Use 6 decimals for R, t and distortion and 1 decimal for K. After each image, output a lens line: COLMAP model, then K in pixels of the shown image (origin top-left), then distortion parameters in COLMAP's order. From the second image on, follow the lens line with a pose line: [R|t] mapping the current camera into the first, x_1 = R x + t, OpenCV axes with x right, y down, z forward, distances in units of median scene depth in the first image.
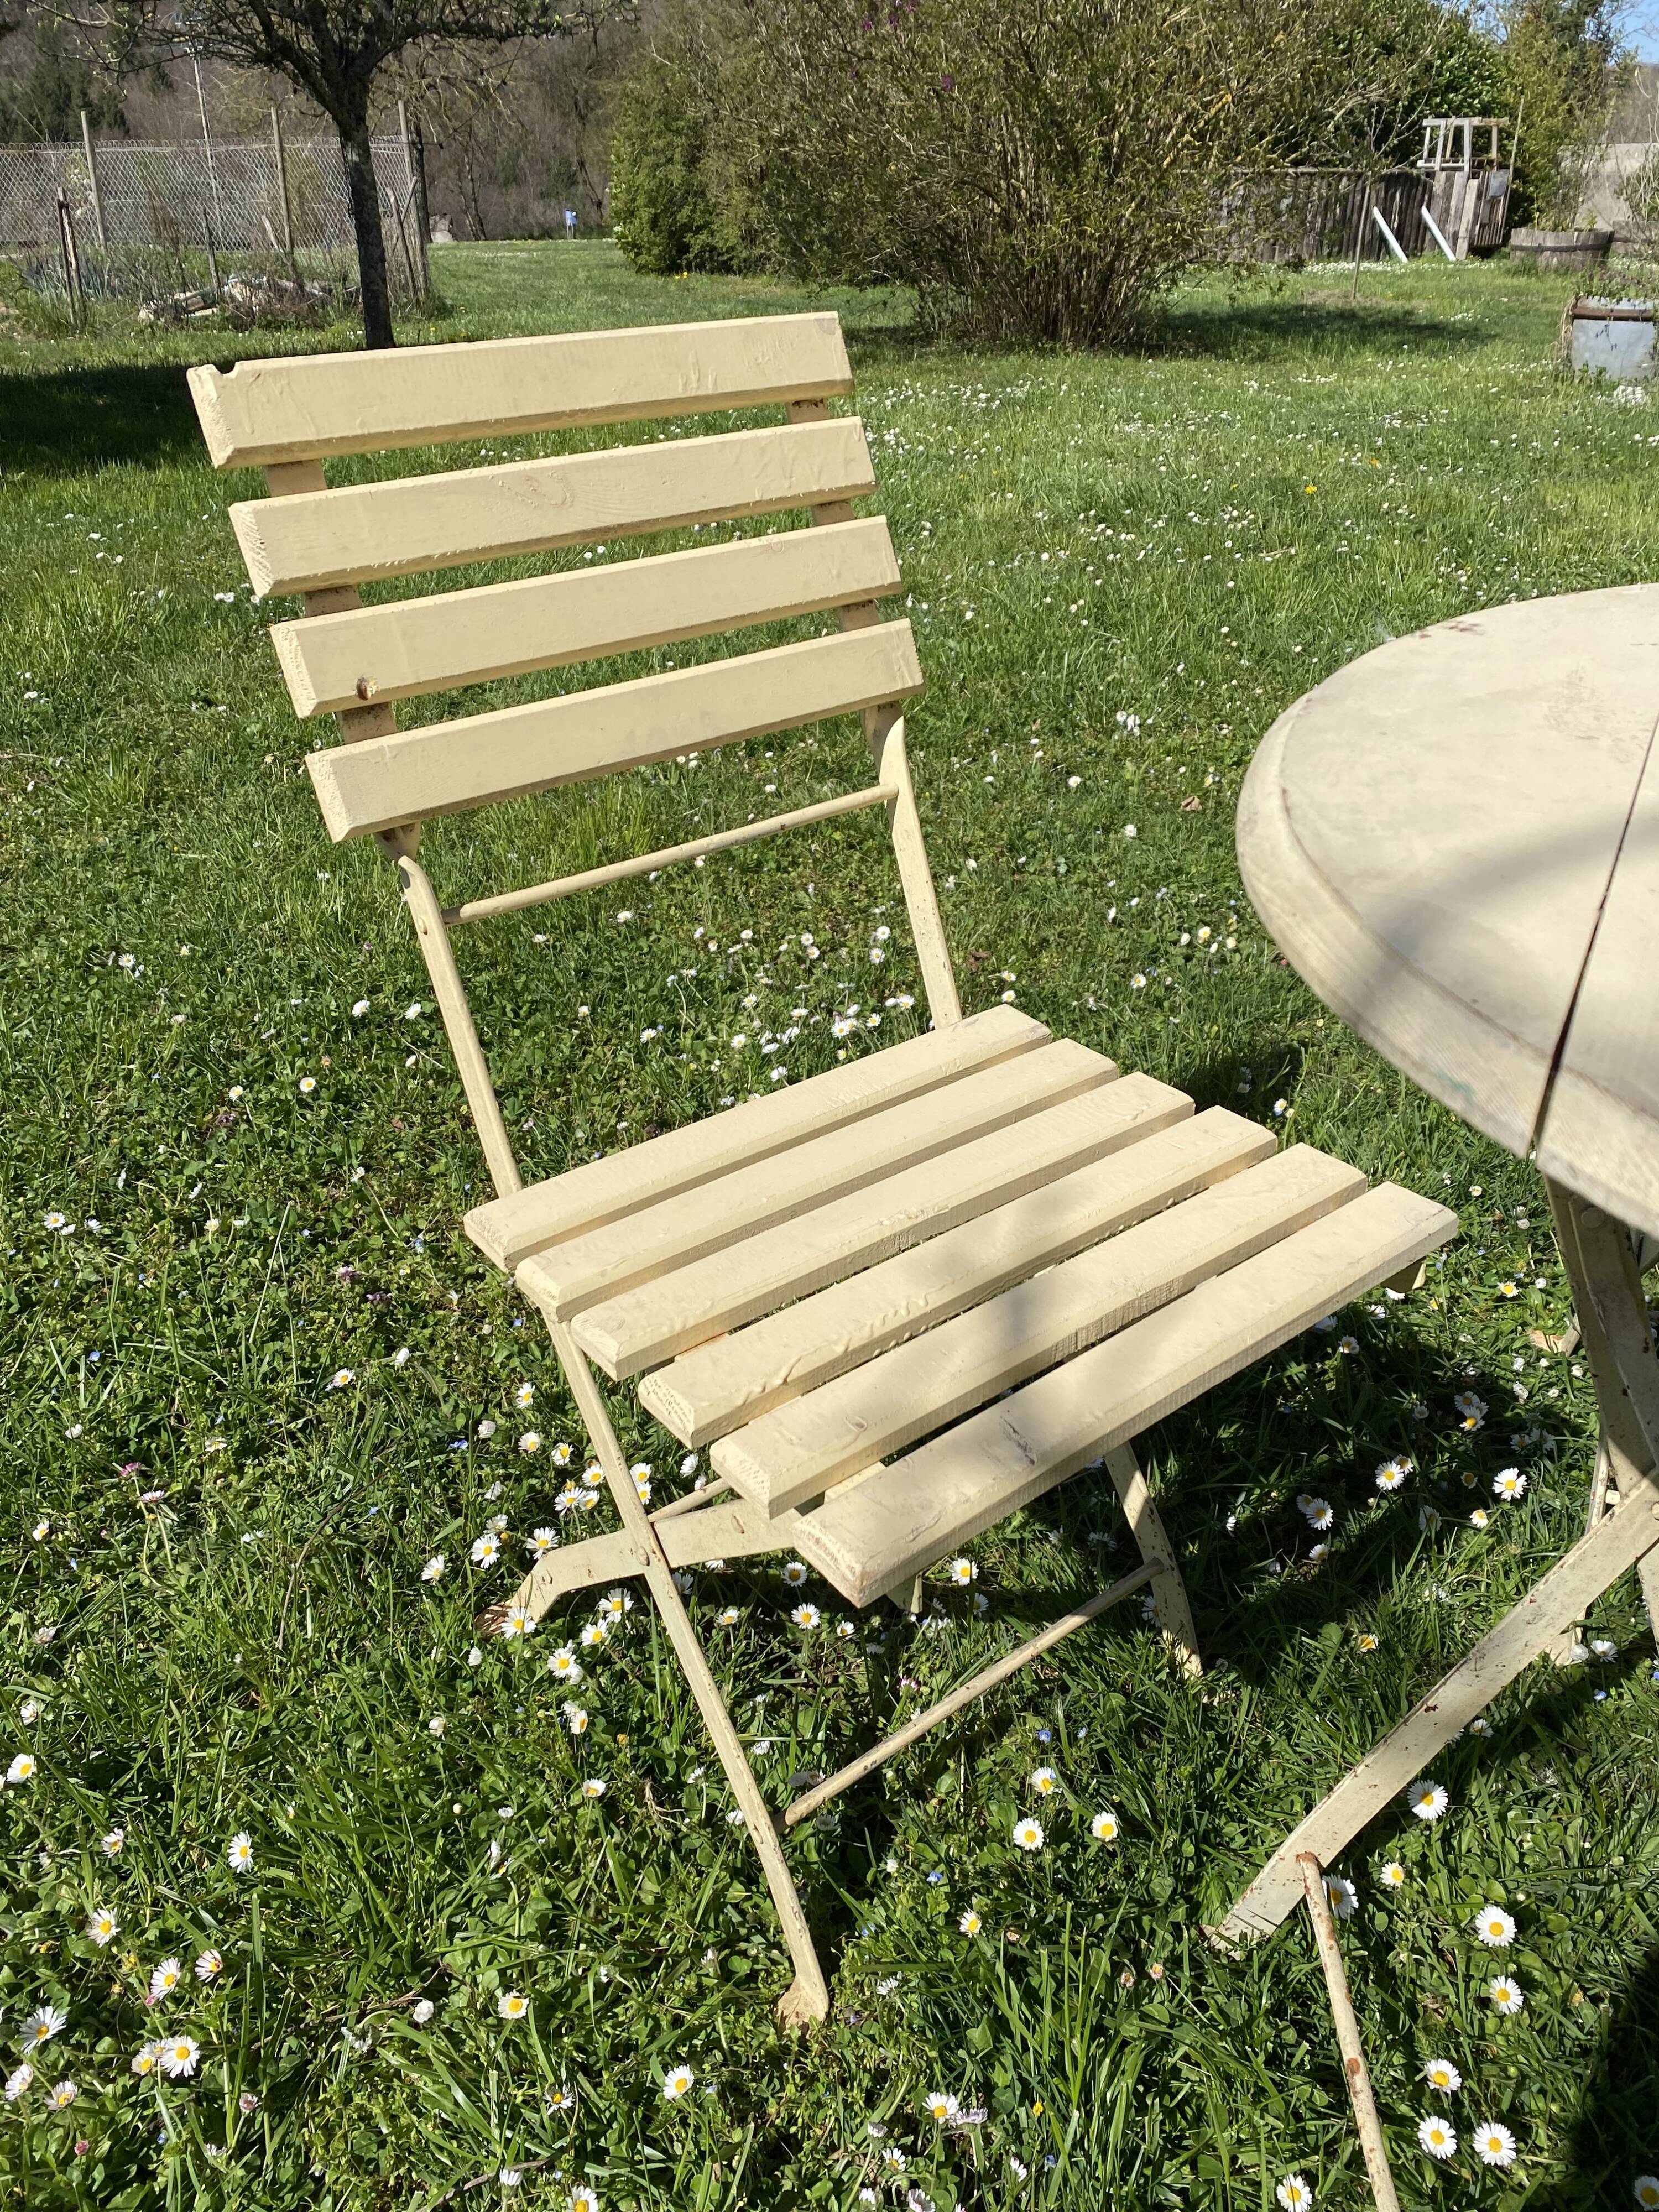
lens RADIAL K [[1670.2, 0, 864.0], [0, 1670.2, 1120.3], [0, 0, 1]] dist [0.010016, -0.002834]
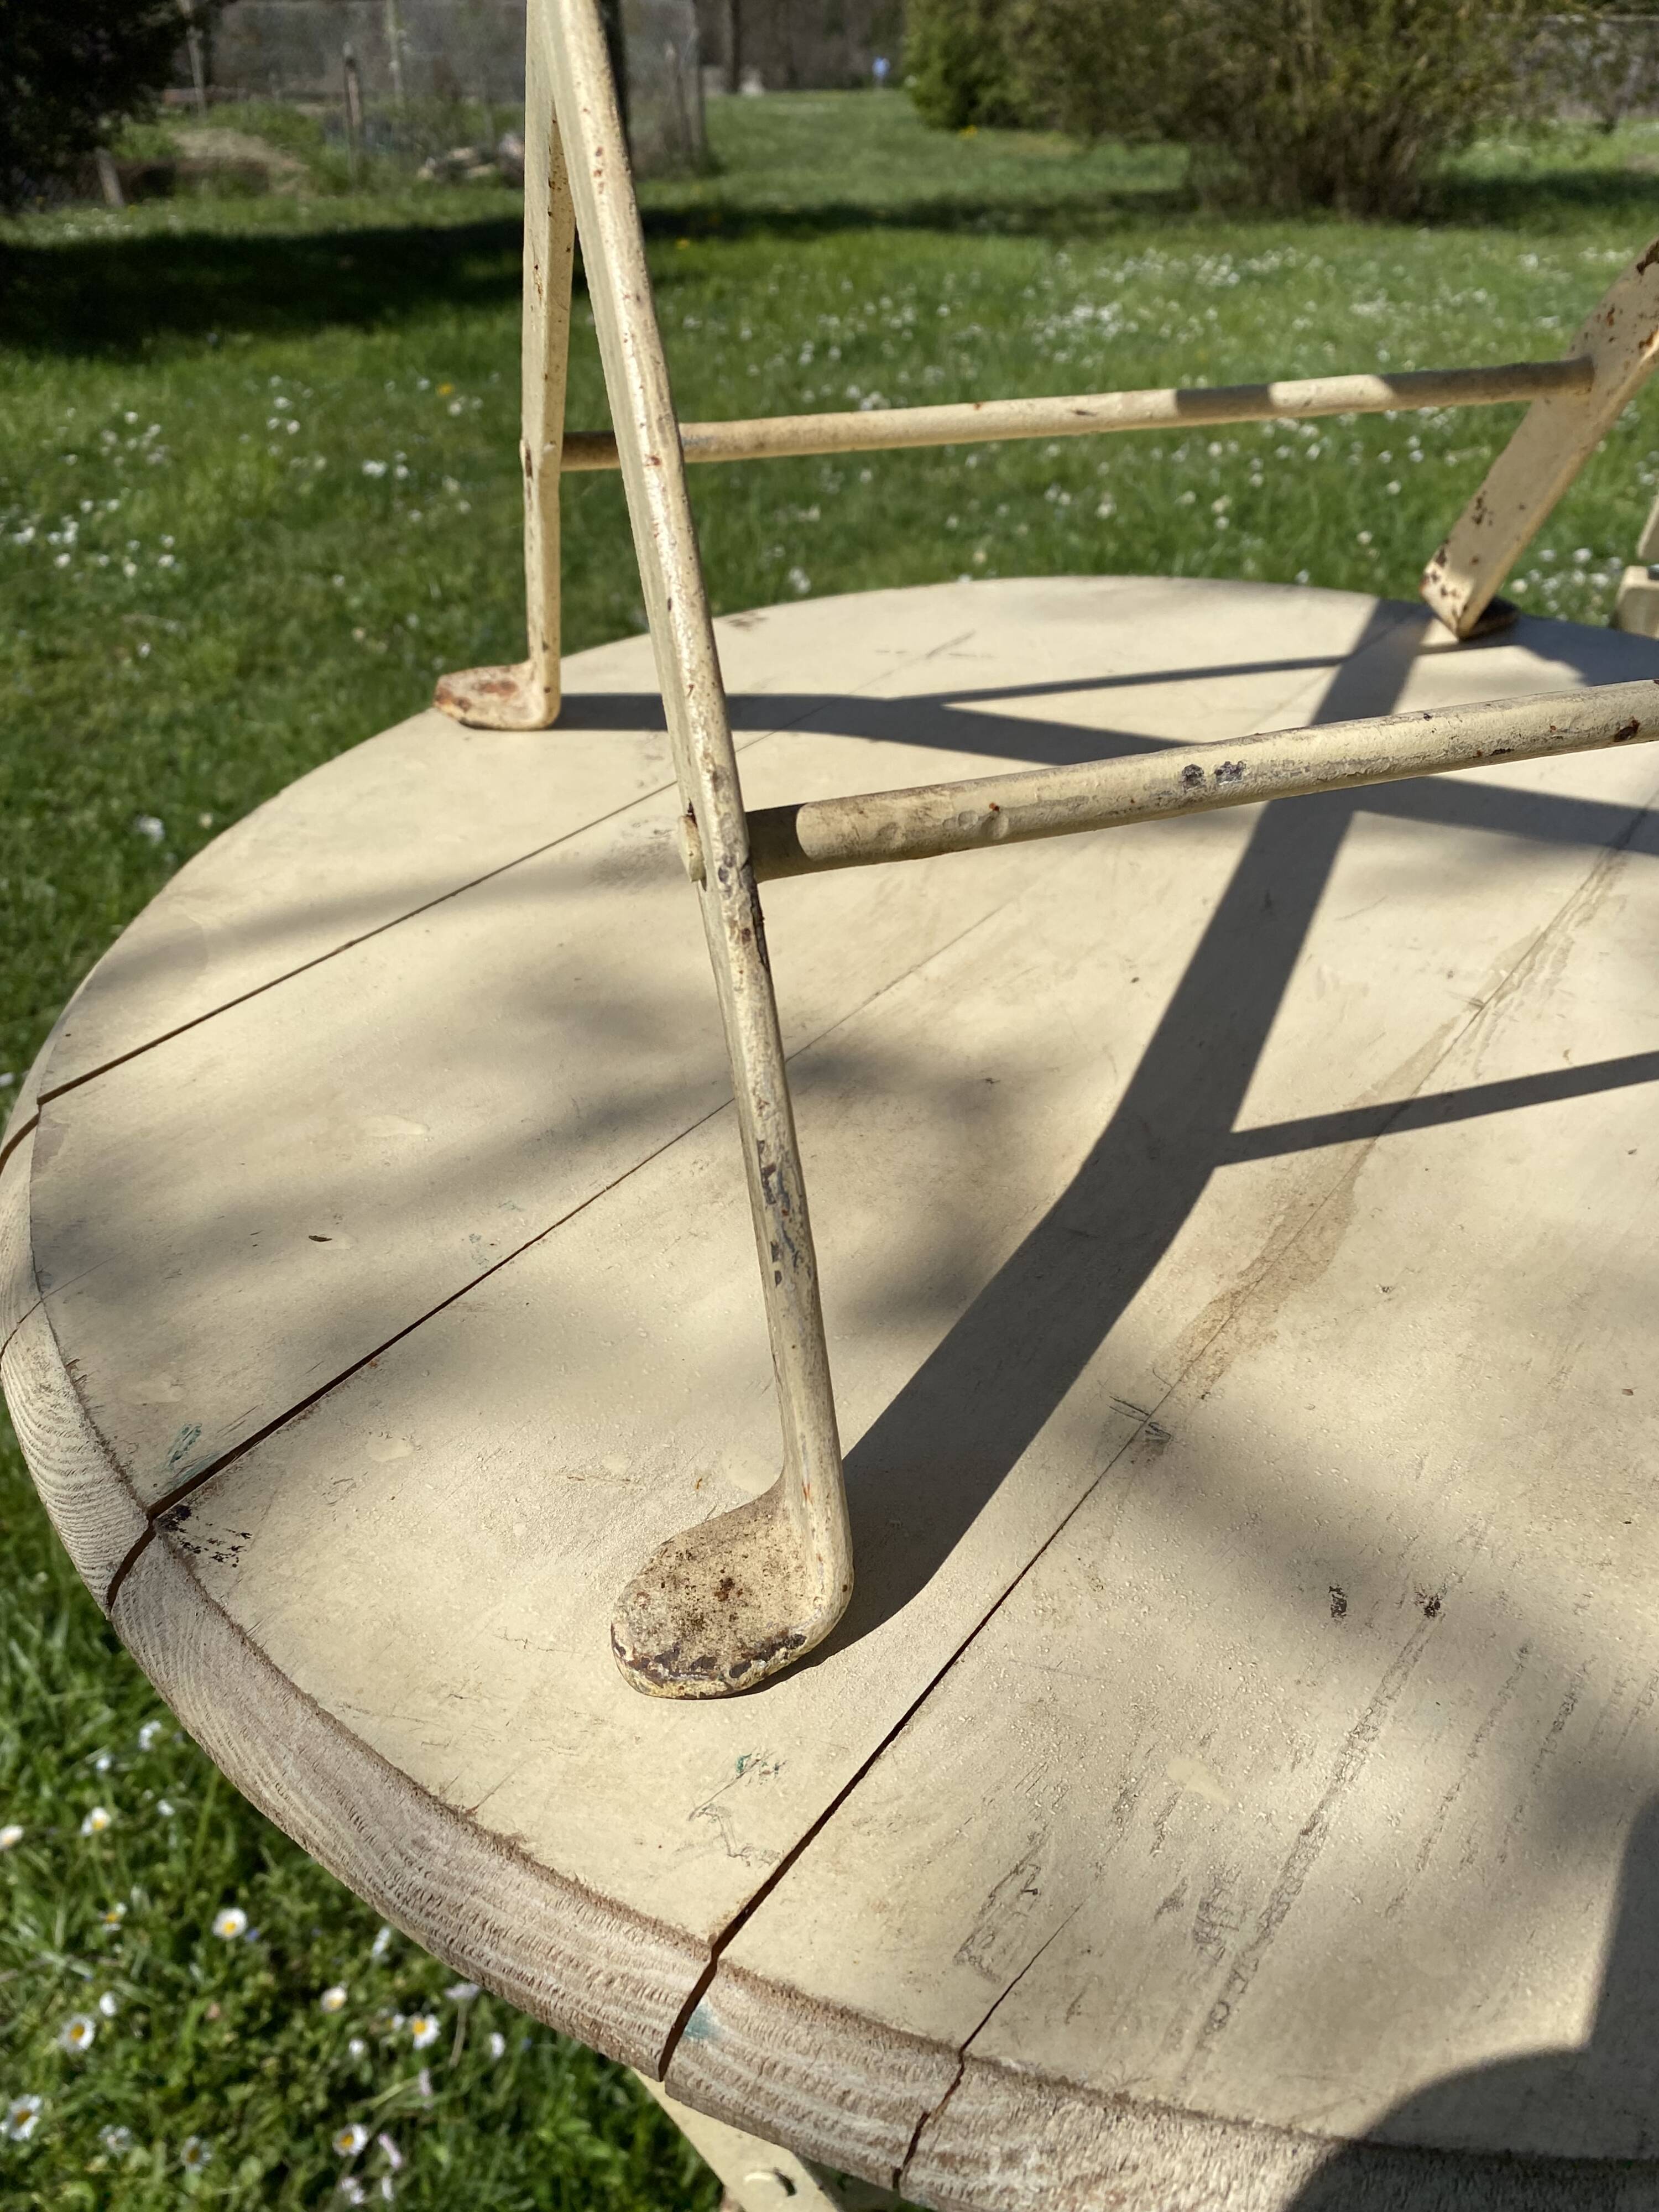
lens RADIAL K [[1688.2, 0, 859.6], [0, 1688.2, 1106.0], [0, 0, 1]] dist [0.000174, -0.003869]
pose [[0.985645, 0.086074, -0.145244, 0.049504], [-0.077477, 0.994947, 0.063854, -0.006473], [0.150006, -0.051684, 0.987333, 0.000779]]
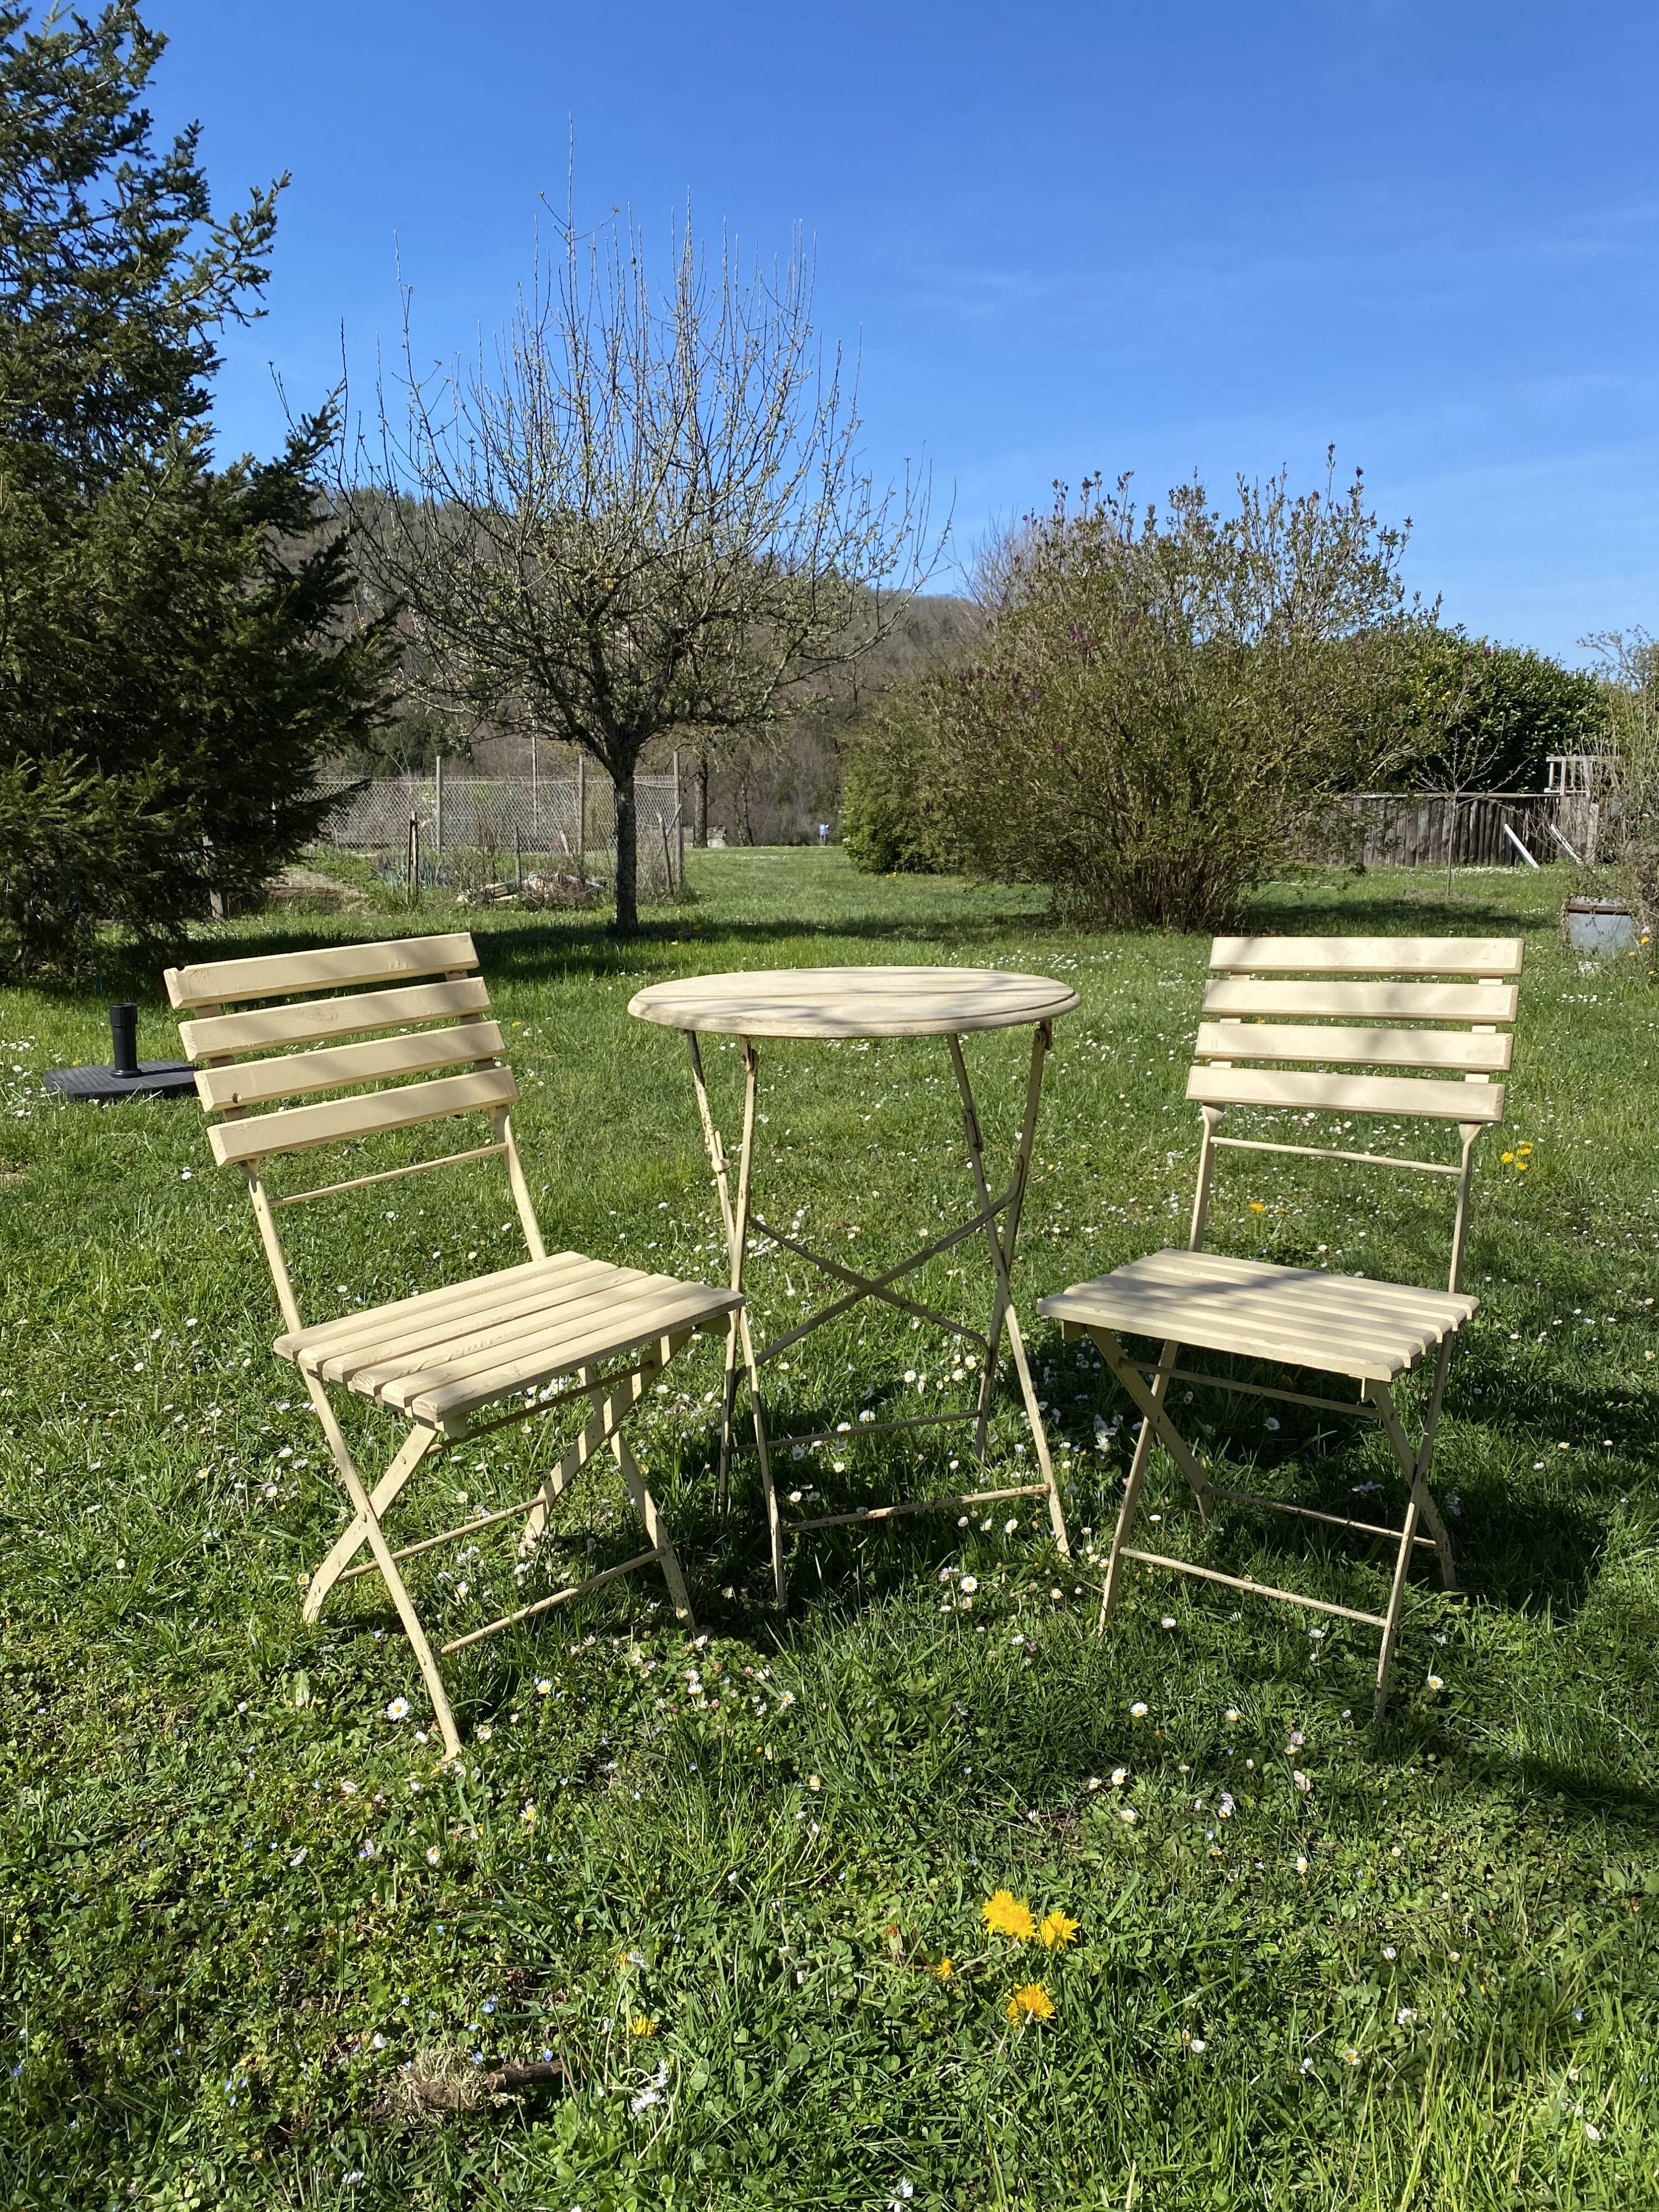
lens RADIAL K [[1652.5, 0, 866.7], [0, 1652.5, 1089.1], [0, 0, 1]] dist [0.112379, -0.229848]
pose [[0.991067, 0.025712, -0.130864, 0.089885], [-0.067667, 0.942502, -0.327278, 0.097204], [0.114925, 0.333210, 0.935822, -0.198879]]
